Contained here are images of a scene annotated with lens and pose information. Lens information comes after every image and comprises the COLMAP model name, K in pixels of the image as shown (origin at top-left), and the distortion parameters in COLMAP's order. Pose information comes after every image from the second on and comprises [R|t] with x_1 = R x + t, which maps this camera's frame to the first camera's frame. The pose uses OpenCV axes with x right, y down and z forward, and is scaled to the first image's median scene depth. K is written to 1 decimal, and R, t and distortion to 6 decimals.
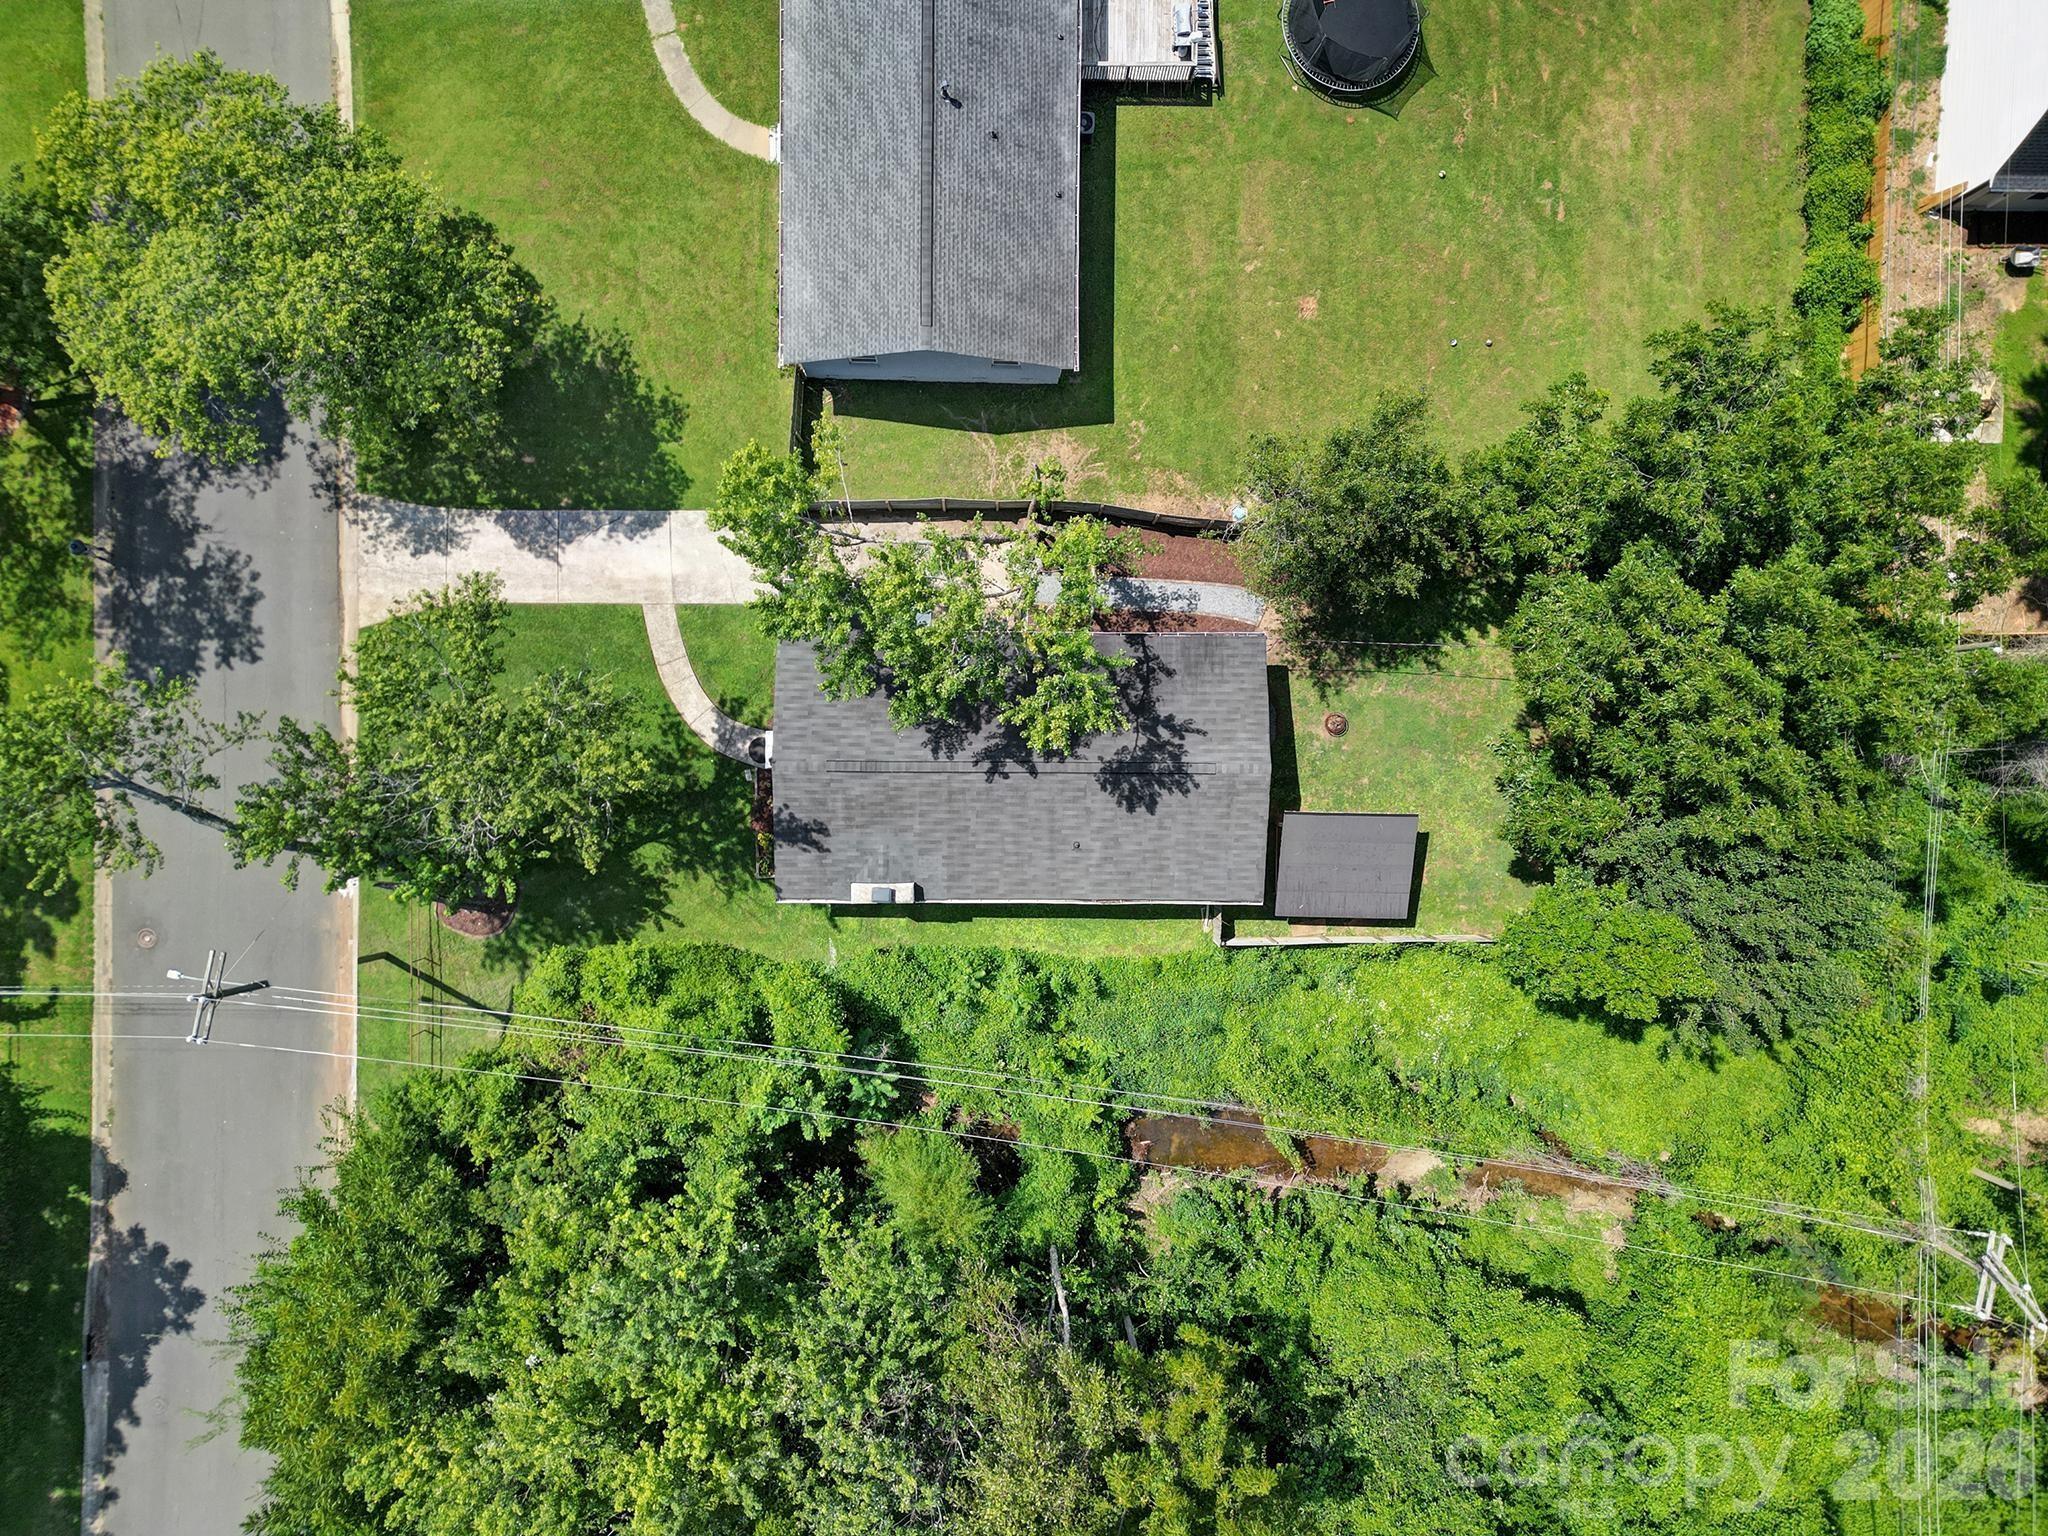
lens RADIAL K [[1458.2, 0, 1024.0], [0, 1458.2, 768.0], [0, 0, 1]] dist [0.057261, -0.049574]
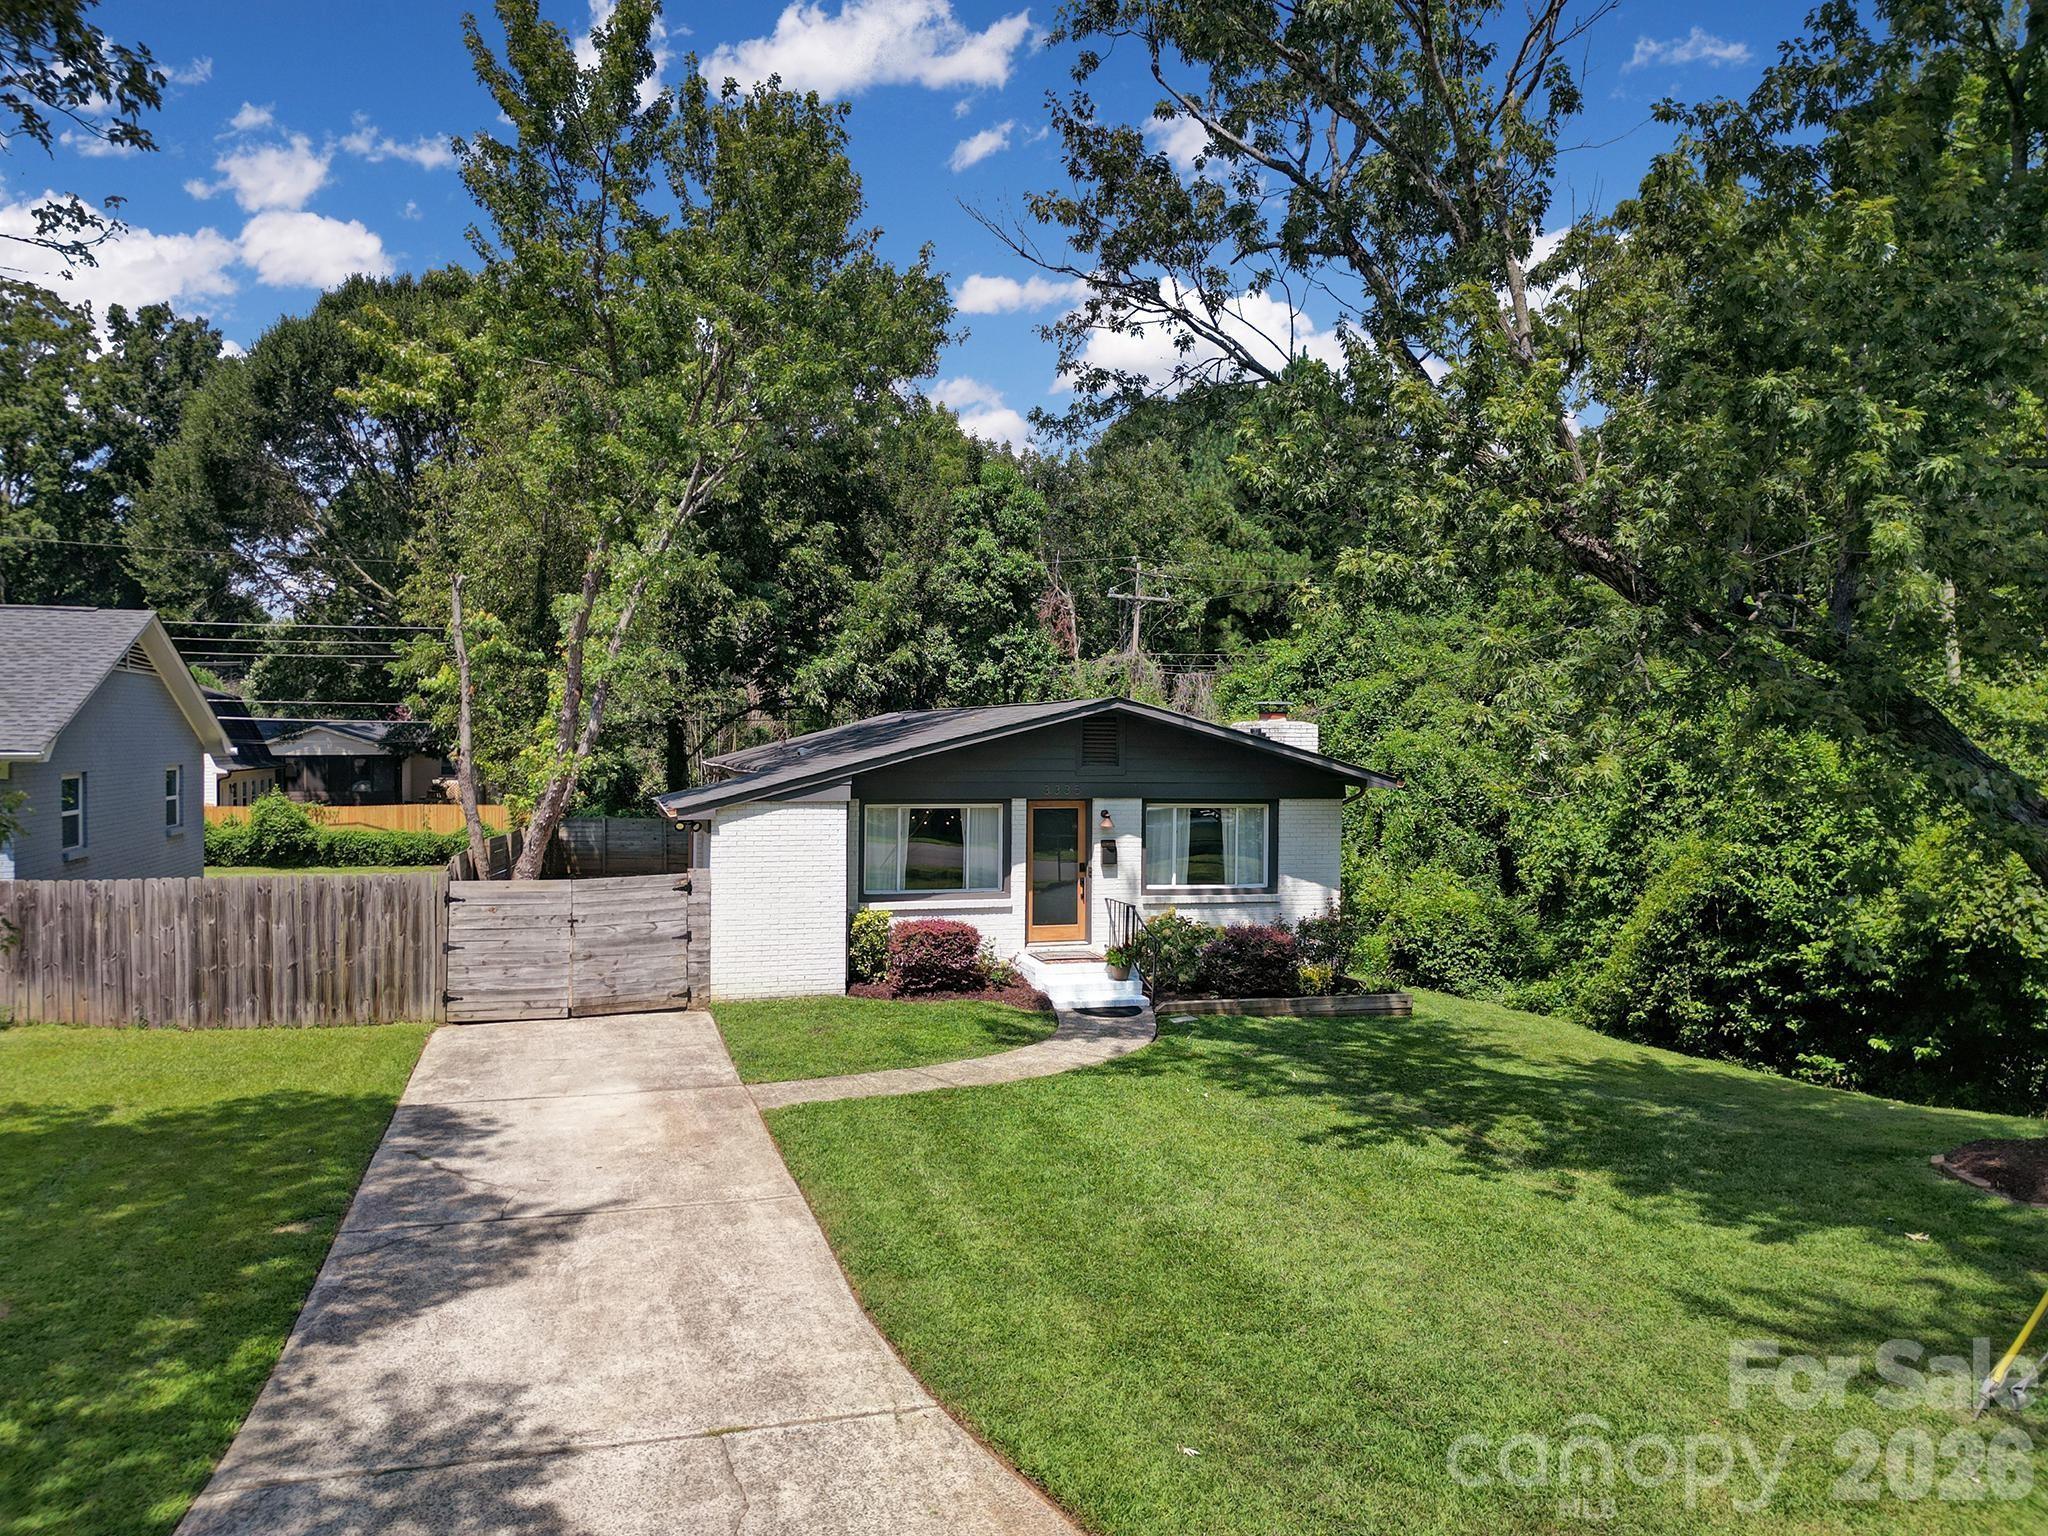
lens RADIAL K [[1458.2, 0, 1024.0], [0, 1458.2, 768.0], [0, 0, 1]] dist [0.057261, -0.049574]
pose [[-0.288477, -0.016602, 0.957343, -0.540730], [0.957487, -0.004598, 0.288440, -0.142667], [-0.000387, 0.999852, 0.017222, 0.937952]]
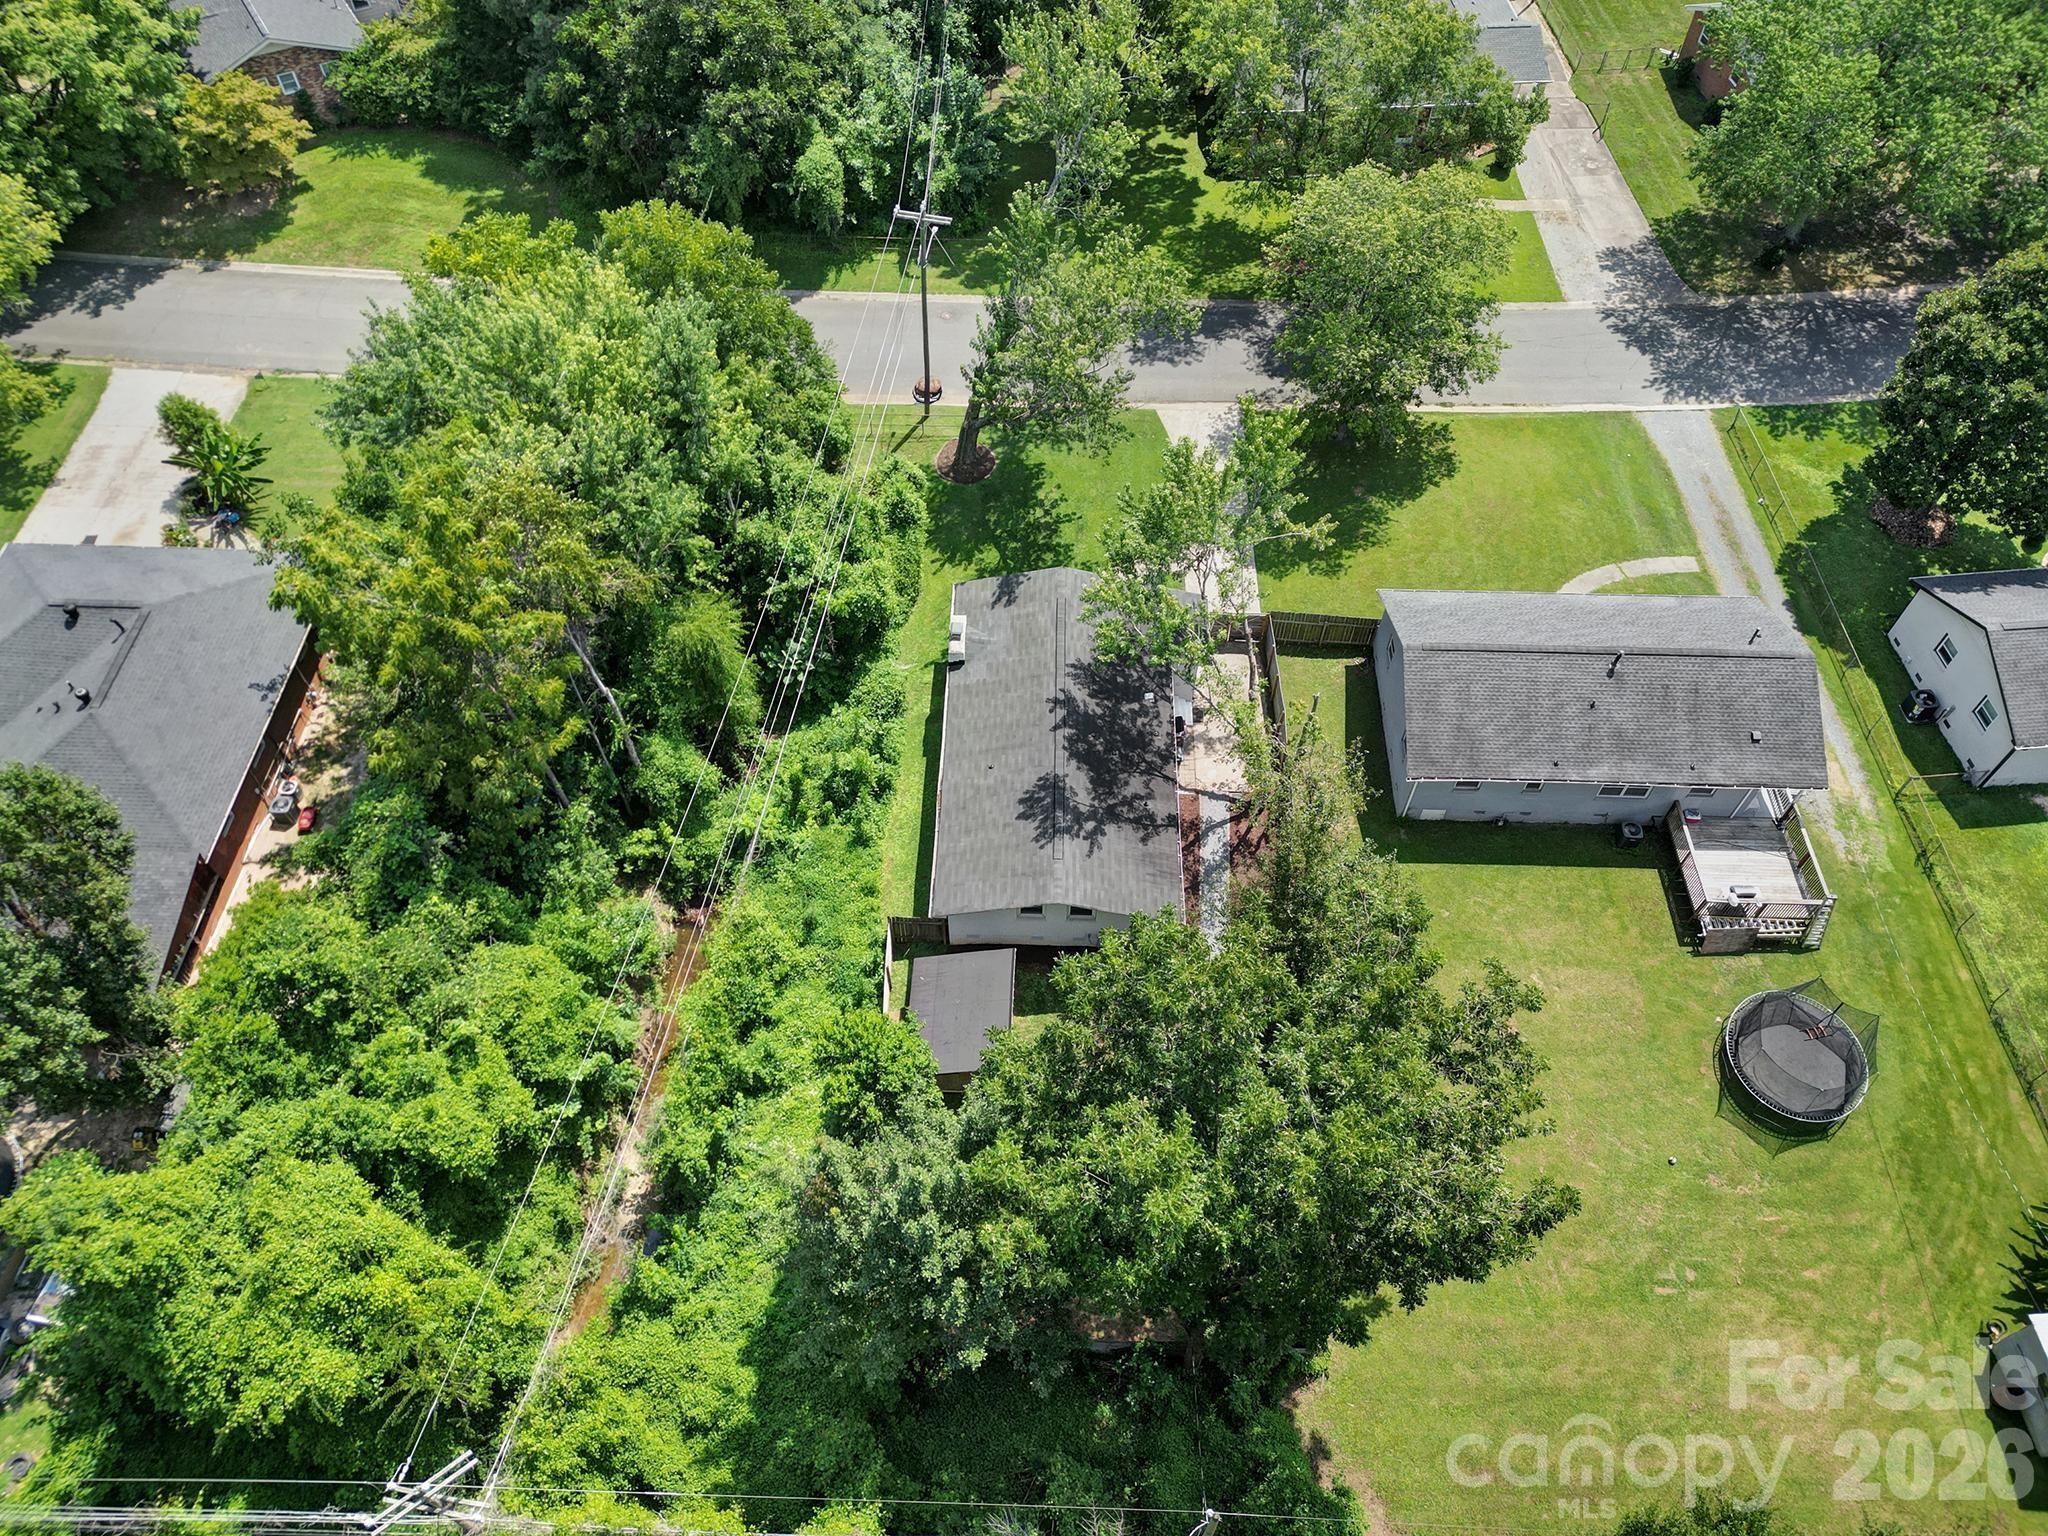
lens RADIAL K [[1458.2, 0, 1024.0], [0, 1458.2, 768.0], [0, 0, 1]] dist [0.057261, -0.049574]
pose [[-0.017660, 0.791136, -0.611385, 0.694488], [-0.999793, -0.020131, 0.002830, 0.022301], [-0.010069, 0.611308, 0.791328, 0.089889]]
